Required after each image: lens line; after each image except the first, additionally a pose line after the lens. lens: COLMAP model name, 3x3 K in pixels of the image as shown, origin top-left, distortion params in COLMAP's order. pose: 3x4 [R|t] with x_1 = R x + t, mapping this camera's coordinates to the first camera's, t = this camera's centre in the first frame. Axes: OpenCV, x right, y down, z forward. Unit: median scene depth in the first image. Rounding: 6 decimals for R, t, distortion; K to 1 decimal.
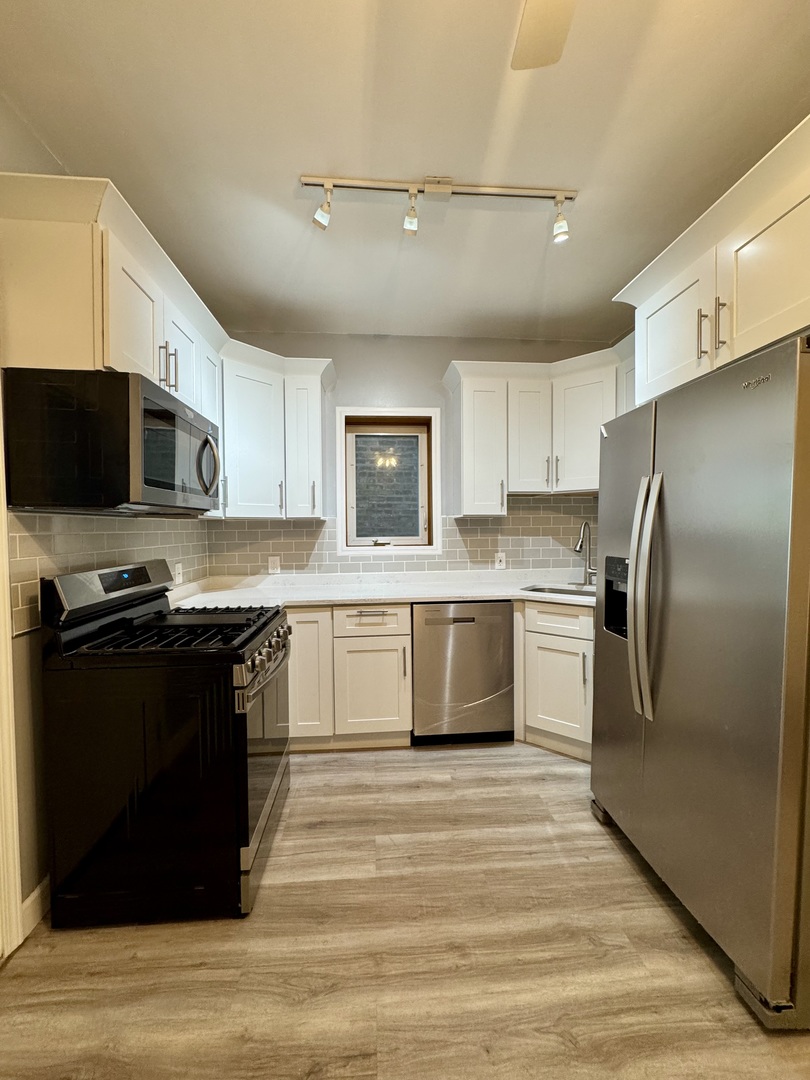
lens RADIAL K [[431.6, 0, 404.7], [0, 431.6, 540.2], [0, 0, 1]] dist [-0.003474, 0.000237]
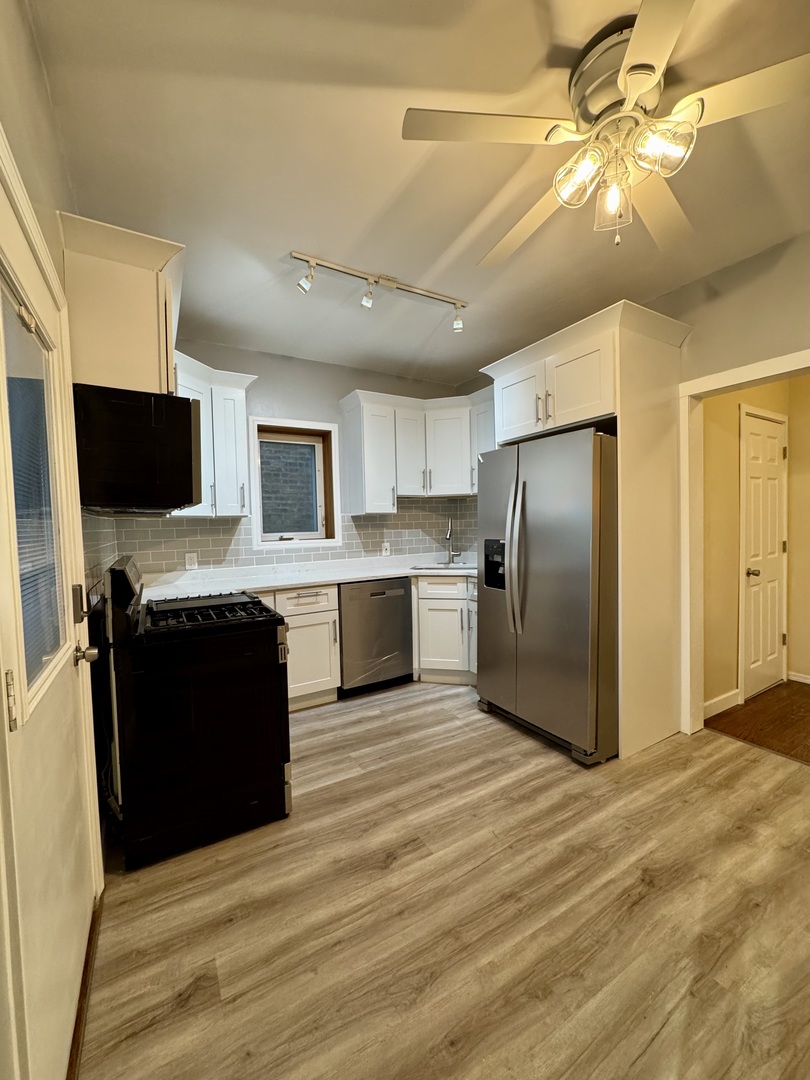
lens RADIAL K [[431.6, 0, 405.0], [0, 431.6, 540.4], [0, 0, 1]] dist [-0.003474, 0.000237]
pose [[0.902253, -0.029664, 0.430186, -0.459143], [0.027344, 0.999559, 0.011576, 0.014398], [-0.430340, 0.001318, 0.902666, -0.276830]]
